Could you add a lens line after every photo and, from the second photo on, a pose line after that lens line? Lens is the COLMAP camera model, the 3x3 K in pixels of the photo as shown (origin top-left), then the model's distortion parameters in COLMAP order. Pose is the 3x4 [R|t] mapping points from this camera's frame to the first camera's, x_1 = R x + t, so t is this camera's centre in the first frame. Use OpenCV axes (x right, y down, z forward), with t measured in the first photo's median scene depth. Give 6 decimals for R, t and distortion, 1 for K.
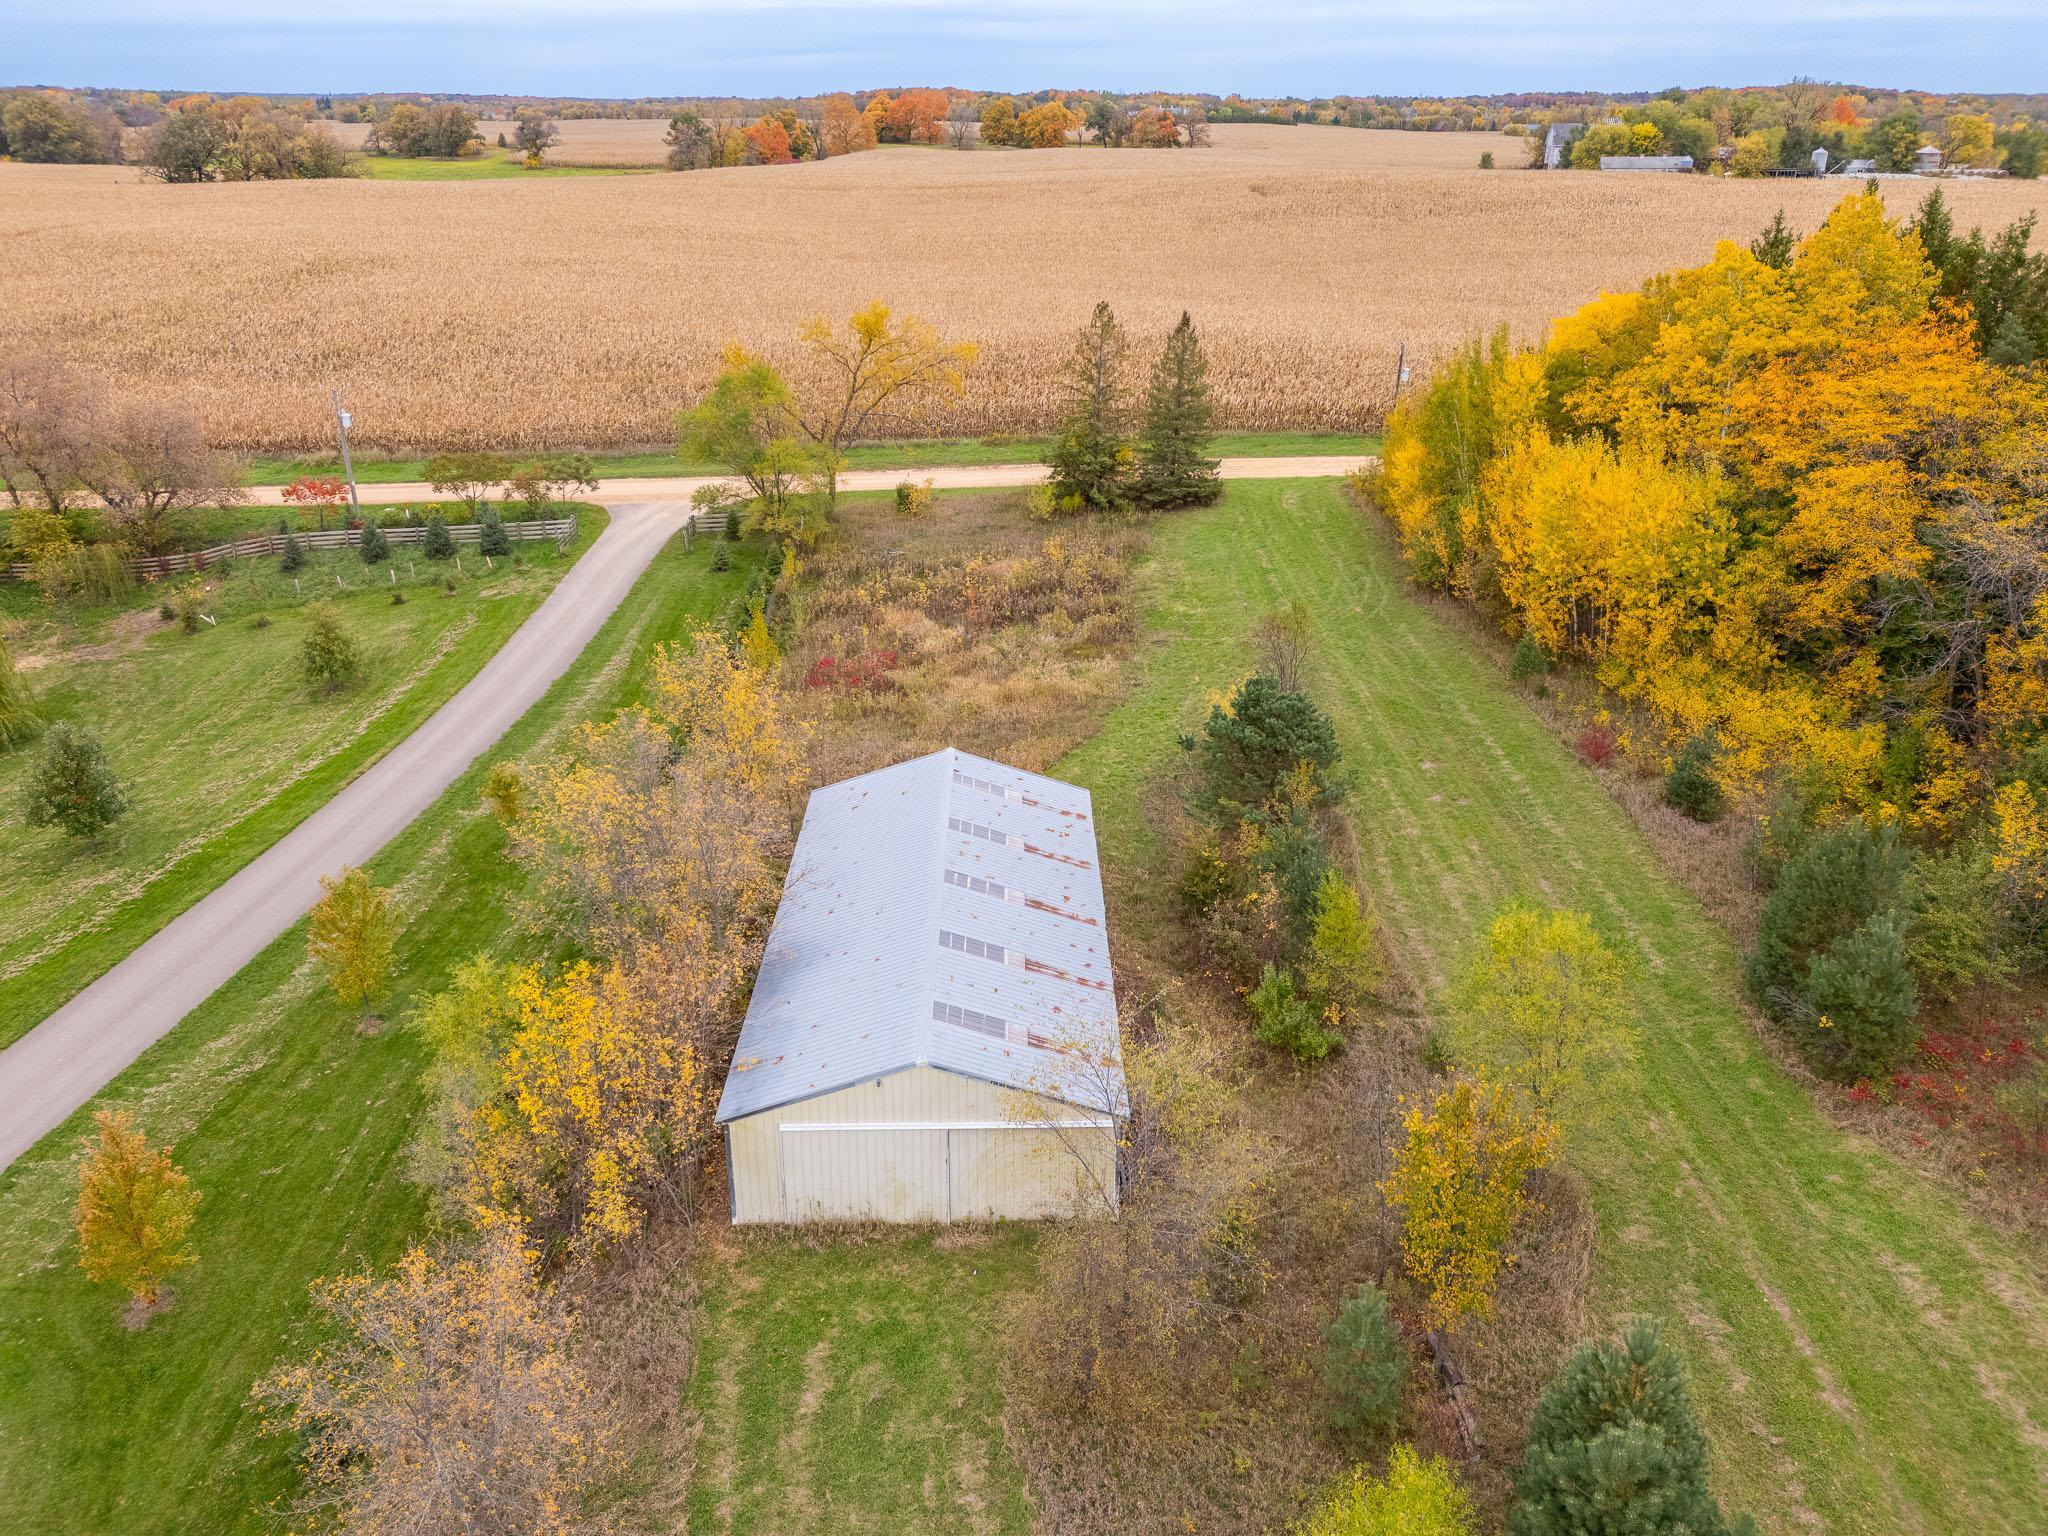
lens RADIAL K [[1482.3, 0, 1021.6], [0, 1482.3, 764.0], [0, 0, 1]] dist [0.108661, -0.096940]
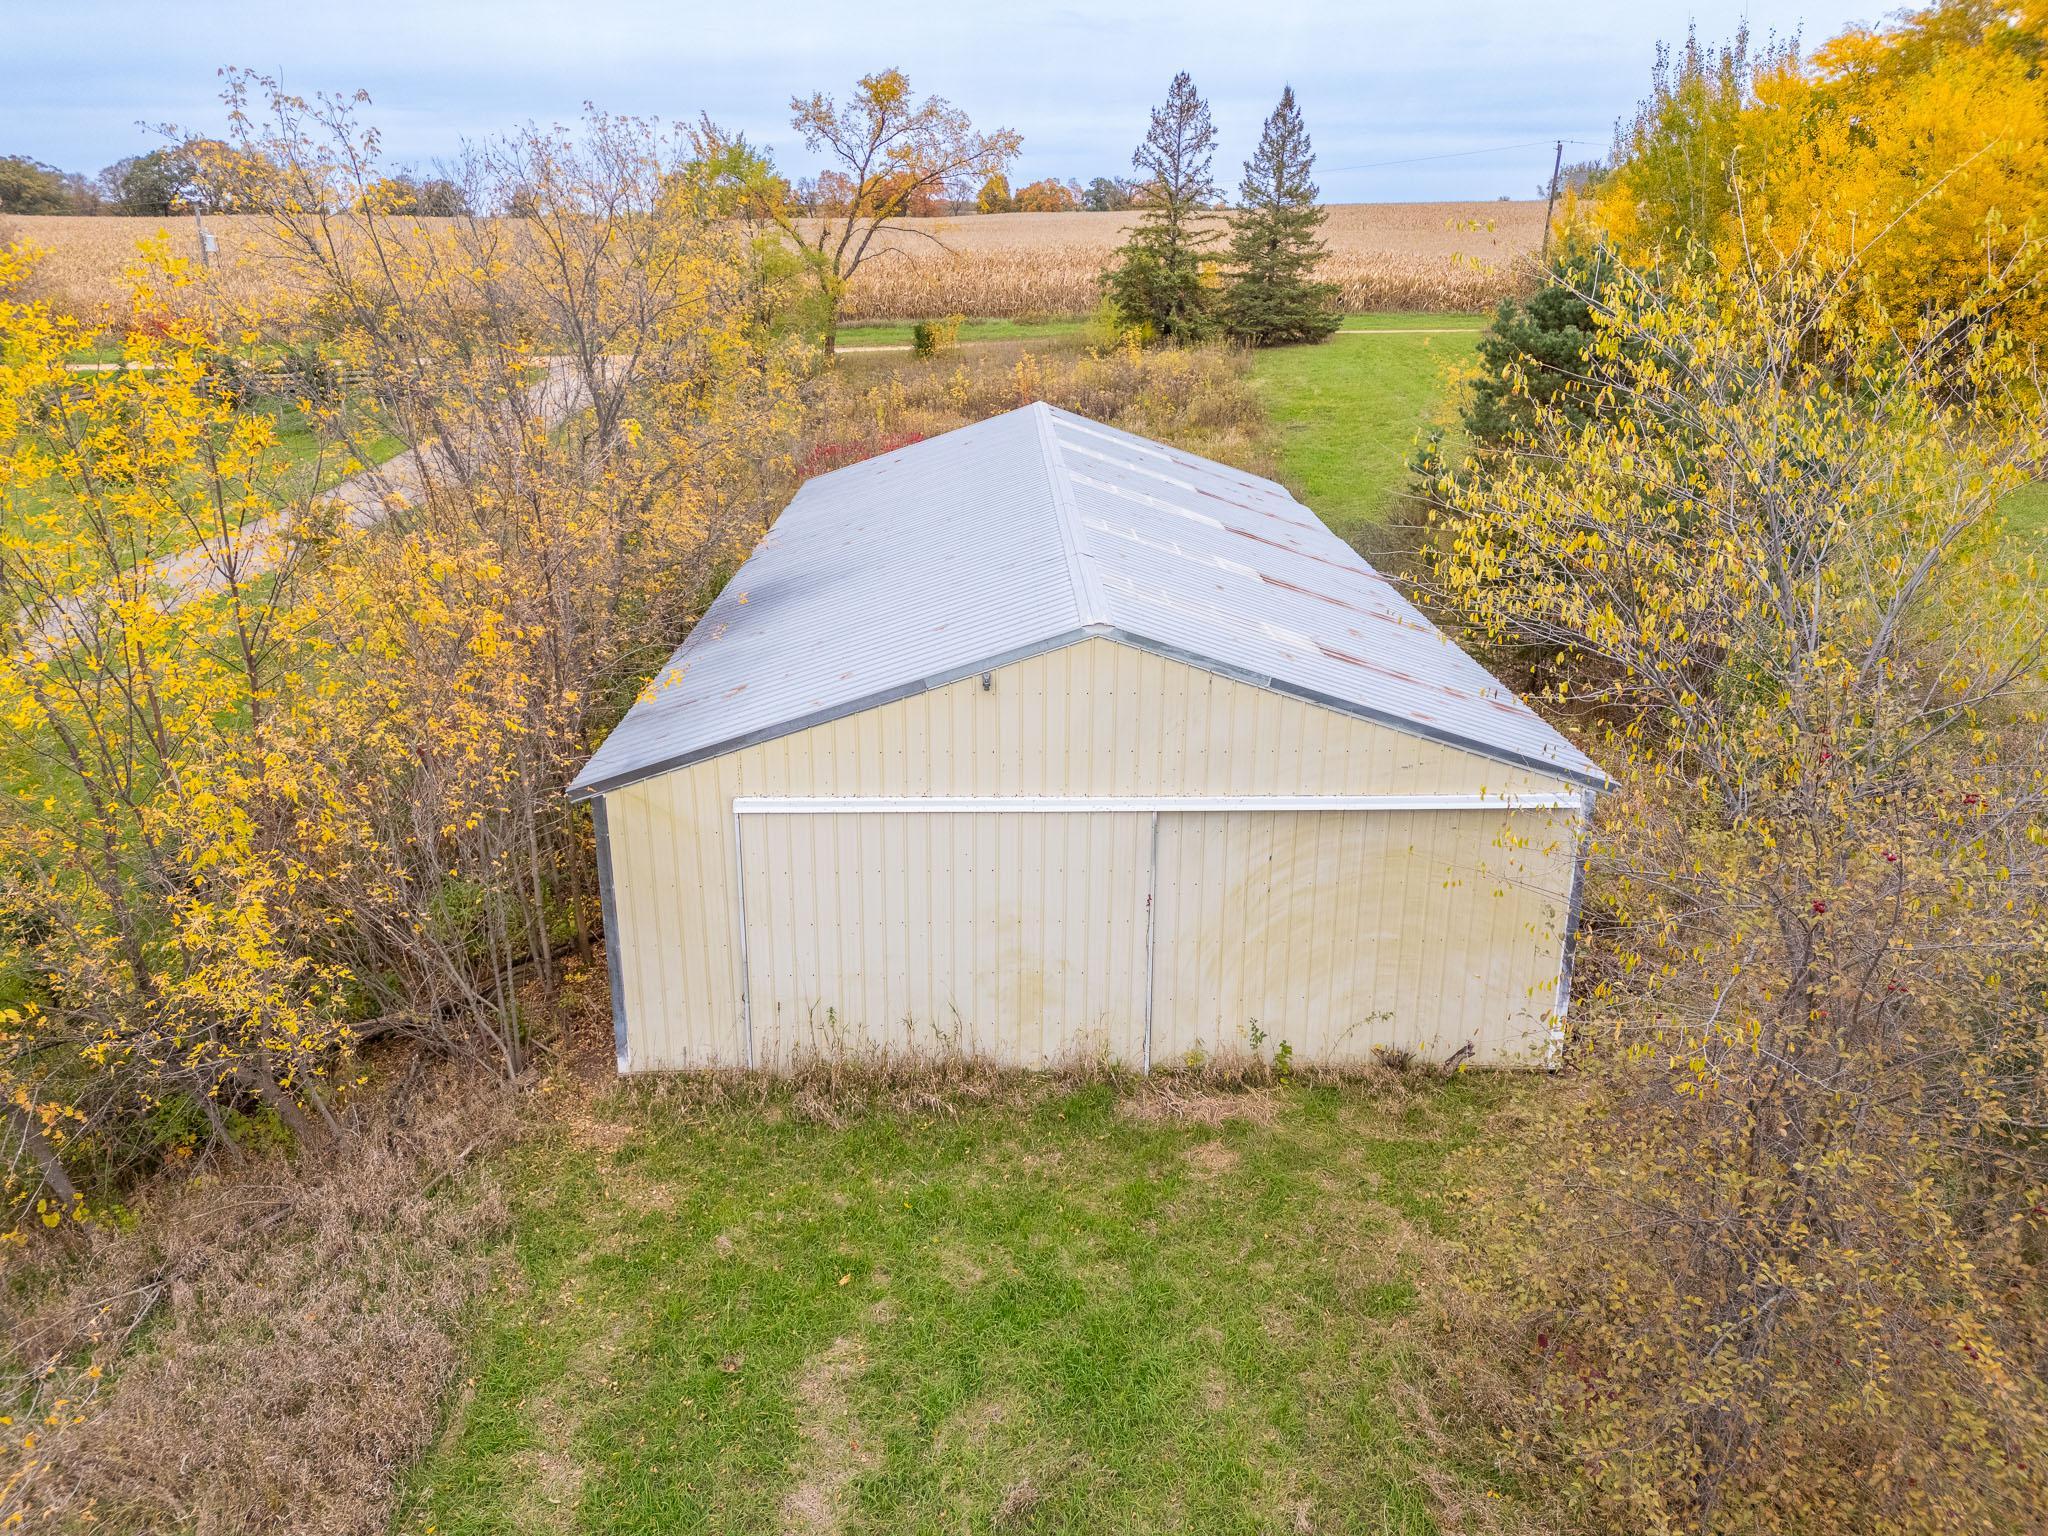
lens RADIAL K [[1482.3, 0, 1027.5], [0, 1482.3, 772.6], [0, 0, 1]] dist [0.108661, -0.096940]
pose [[0.999944, -0.001839, 0.010427, -0.089180], [0.002501, 0.997958, -0.063831, 0.261947], [-0.010288, 0.063854, 0.997906, 0.612179]]
